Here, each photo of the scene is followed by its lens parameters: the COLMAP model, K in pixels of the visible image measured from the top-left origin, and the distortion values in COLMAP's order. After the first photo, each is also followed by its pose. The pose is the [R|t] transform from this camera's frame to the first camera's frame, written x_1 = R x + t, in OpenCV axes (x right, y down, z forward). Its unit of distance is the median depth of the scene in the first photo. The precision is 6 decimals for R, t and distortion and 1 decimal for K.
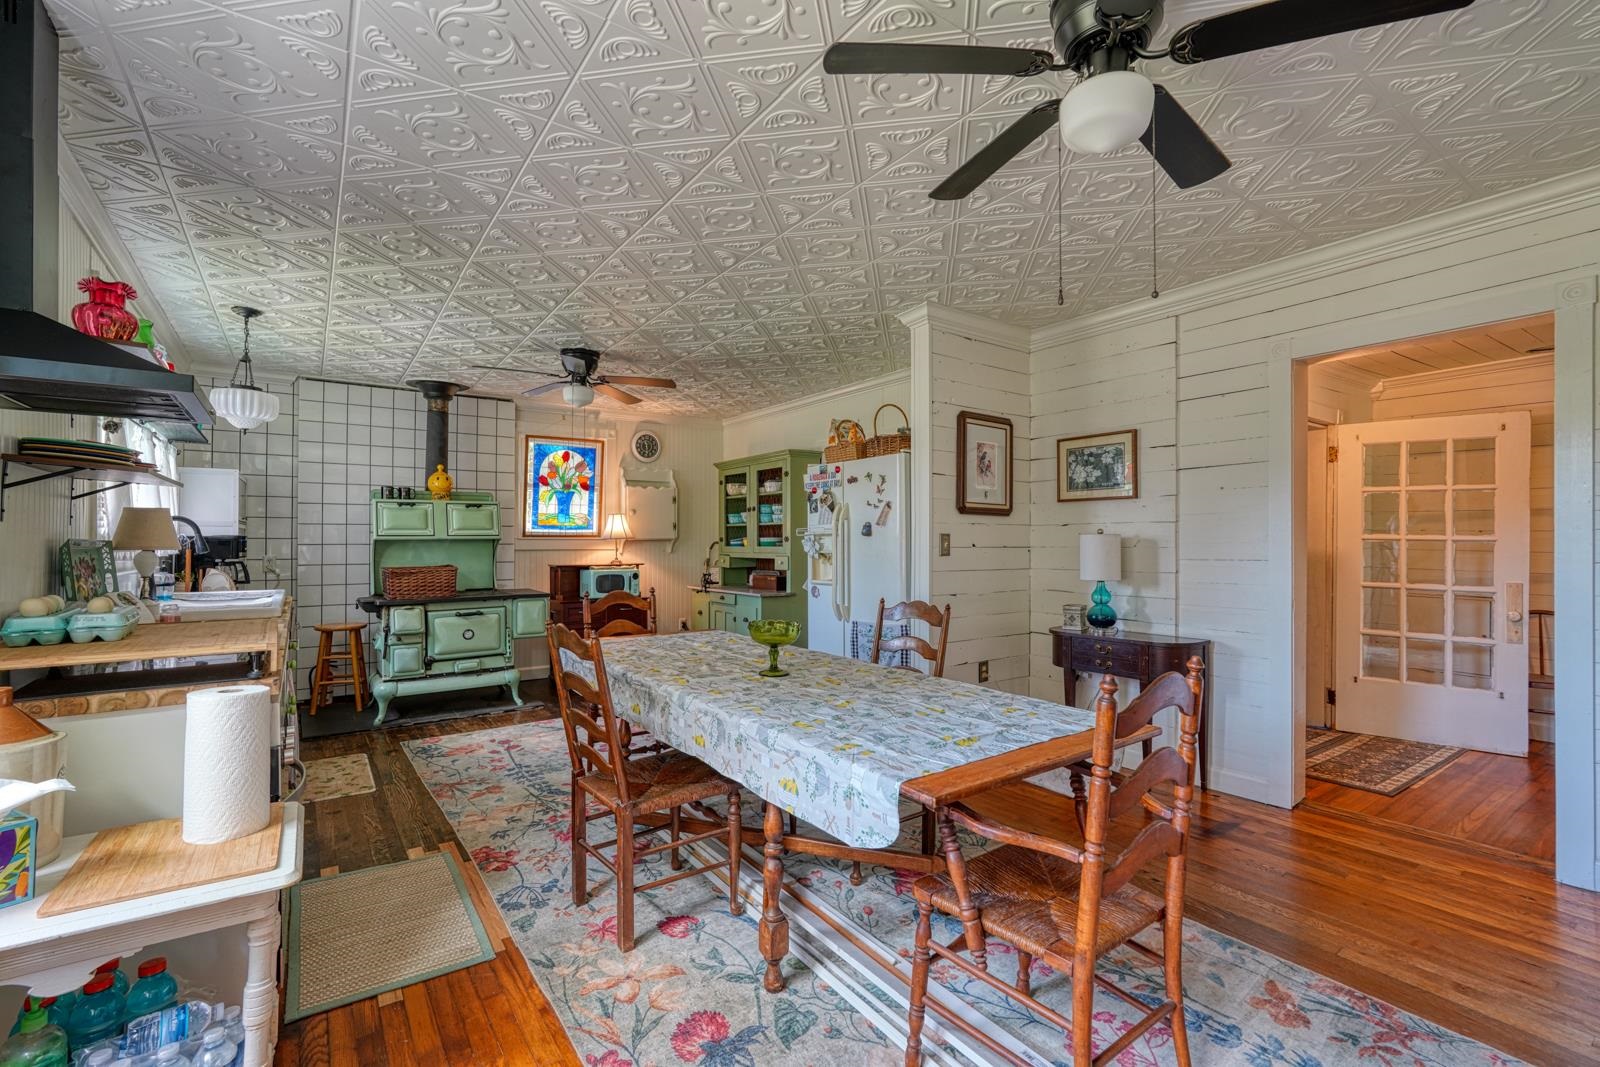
lens RADIAL K [[710.5, 0, 802.0], [0, 710.5, 532.4], [0, 0, 1]] dist [-0.003851, 0.002290]
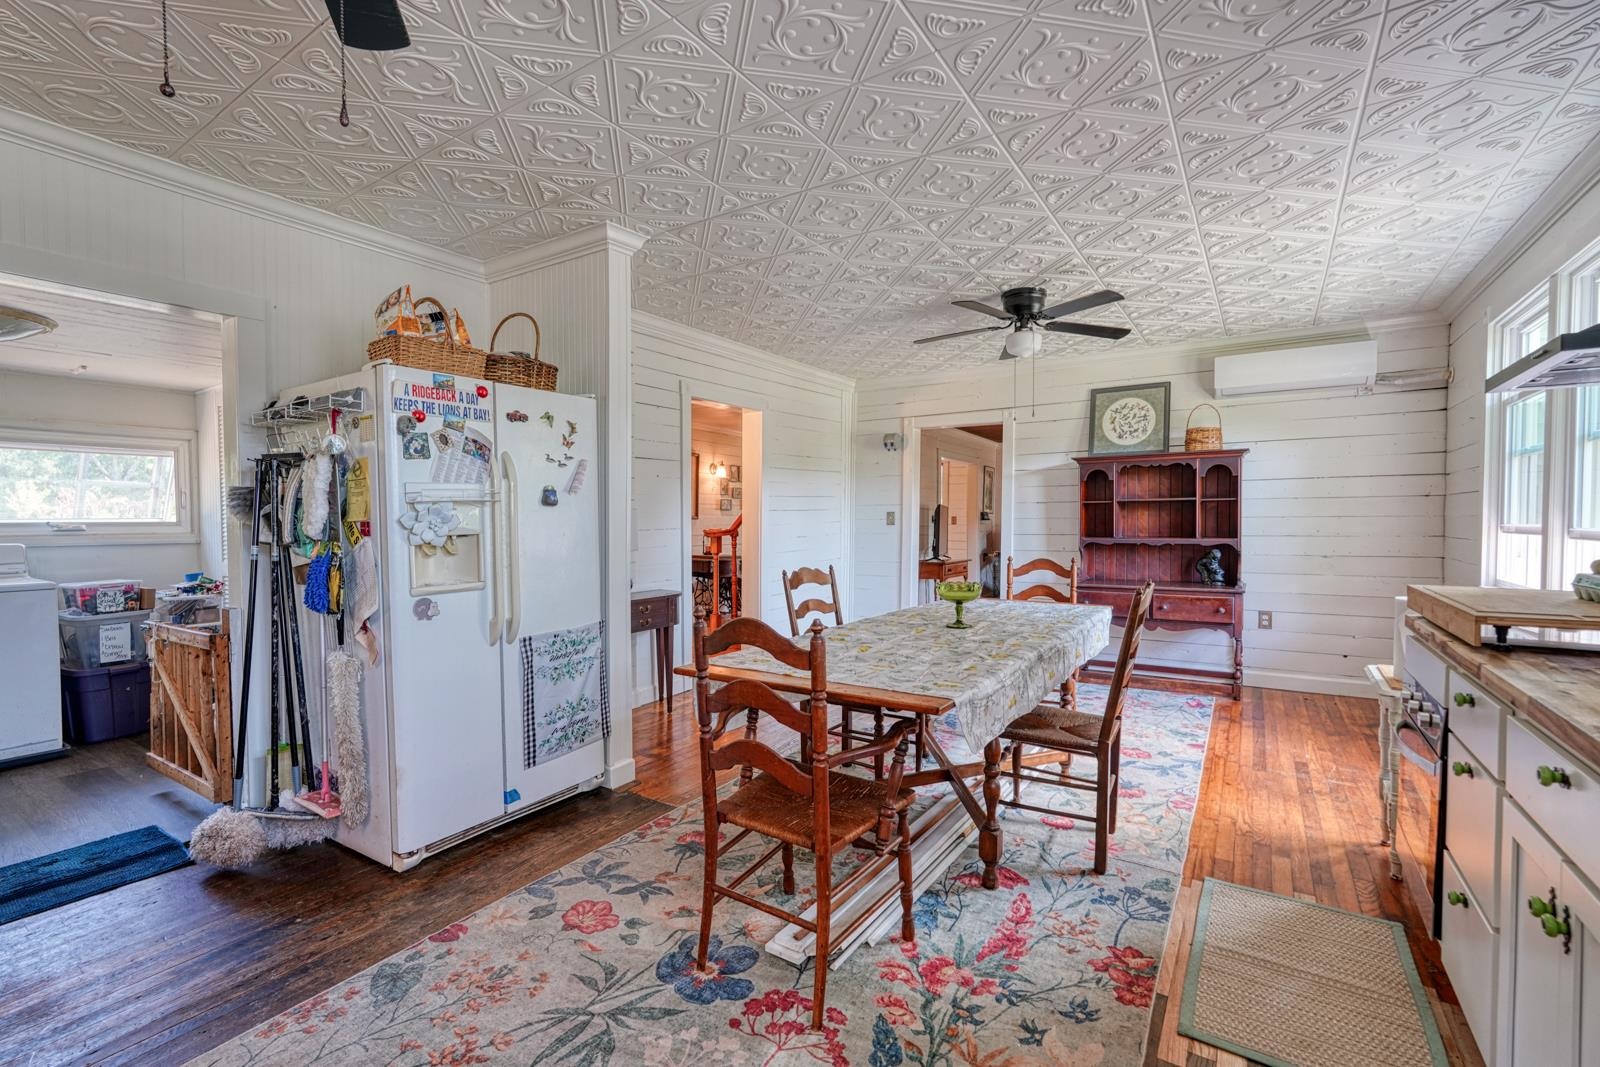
lens RADIAL K [[710.5, 0, 797.9], [0, 710.5, 539.0], [0, 0, 1]] dist [-0.003851, 0.002290]
pose [[-0.365523, -0.020781, 0.930570, -0.627798], [0.001292, 0.999738, 0.022834, 0.021357], [-0.930801, 0.009549, -0.365401, 1.026937]]
